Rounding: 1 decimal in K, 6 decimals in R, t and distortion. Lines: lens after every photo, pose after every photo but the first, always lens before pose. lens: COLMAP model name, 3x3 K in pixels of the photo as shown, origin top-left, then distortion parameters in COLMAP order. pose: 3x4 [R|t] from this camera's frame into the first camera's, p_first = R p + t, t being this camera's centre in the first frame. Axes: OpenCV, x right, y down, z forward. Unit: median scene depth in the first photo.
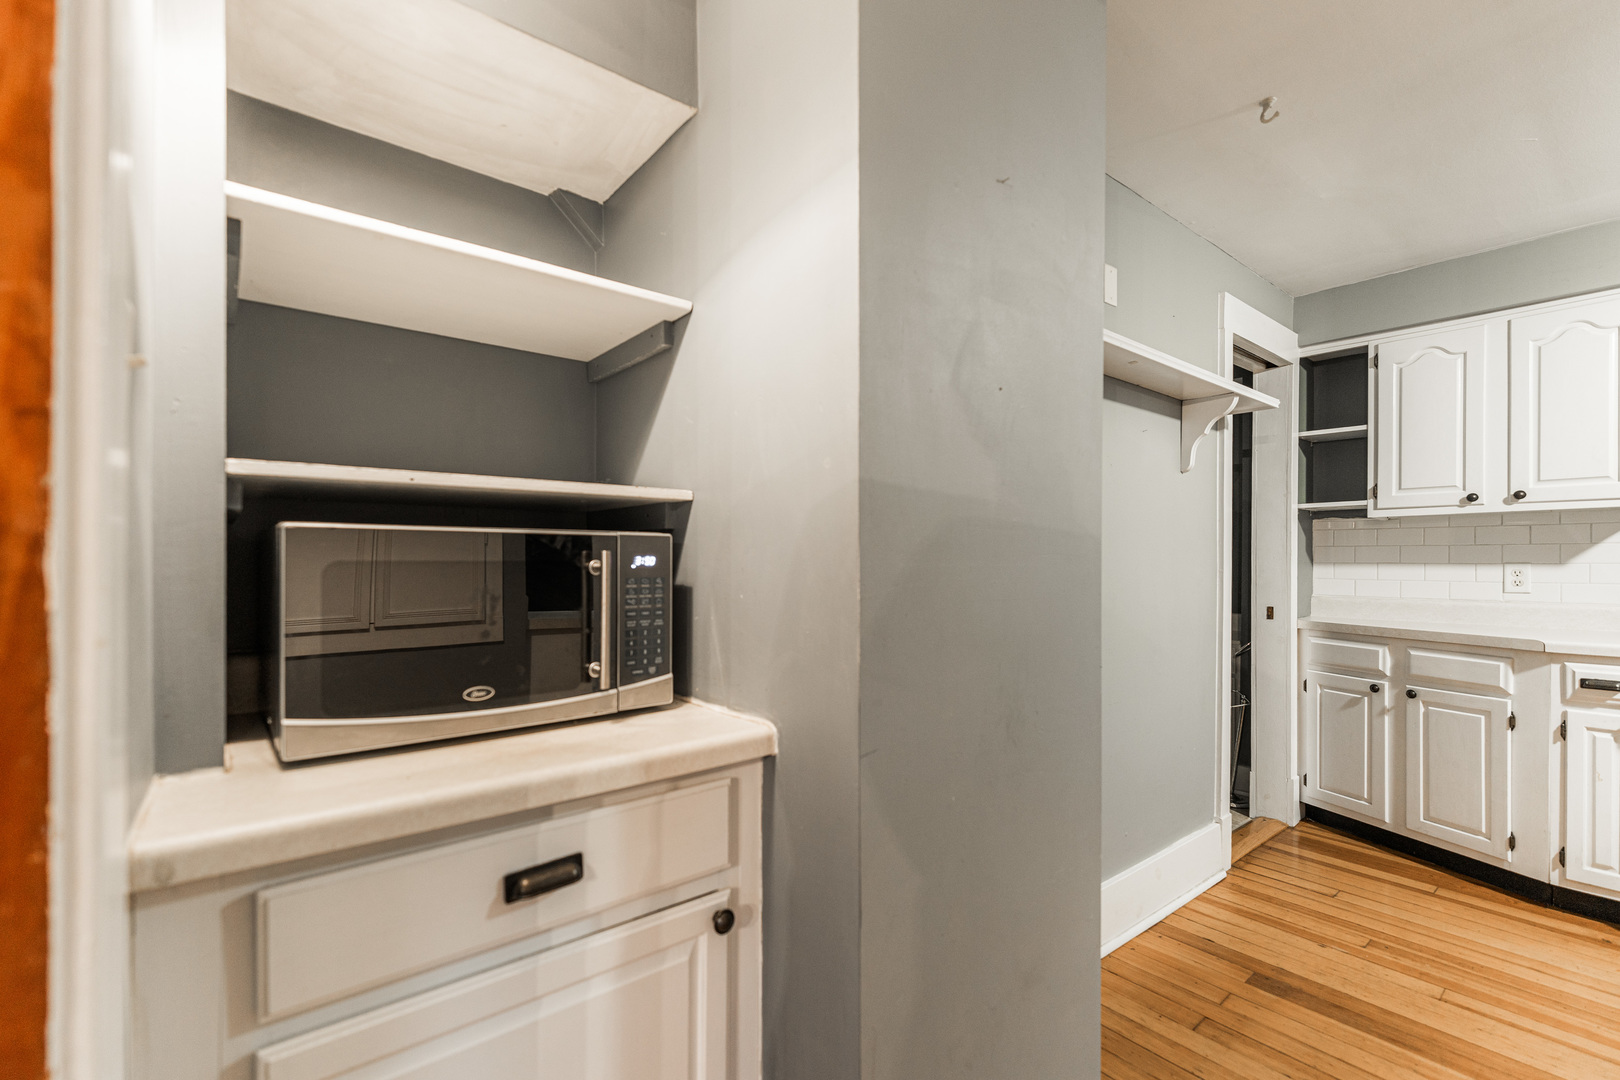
lens RADIAL K [[667.7, 0, 757.9], [0, 667.7, 560.5], [0, 0, 1]] dist [0.001163, -0.000678]
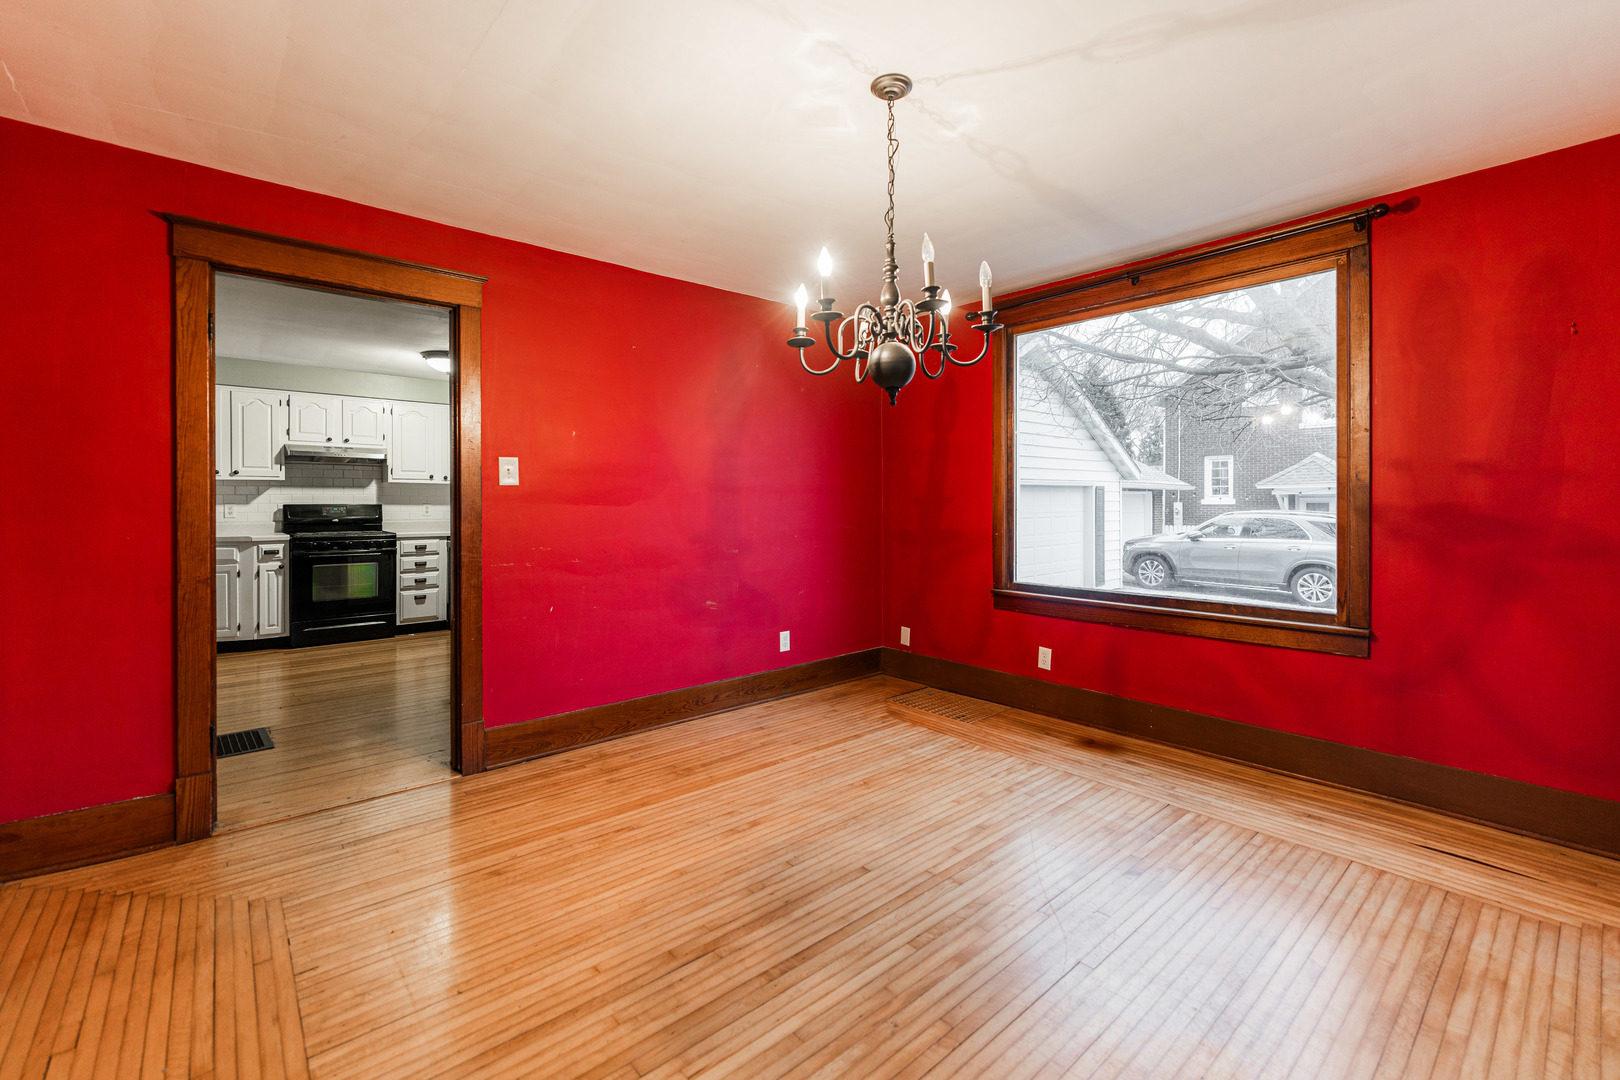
lens RADIAL K [[667.7, 0, 798.9], [0, 667.7, 505.3], [0, 0, 1]] dist [0.001163, -0.000678]
pose [[-0.090438, -0.007073, 0.995877, -1.144810], [0.002189, 0.999971, 0.007301, -0.002076], [-0.995900, 0.002841, -0.090420, -0.604659]]
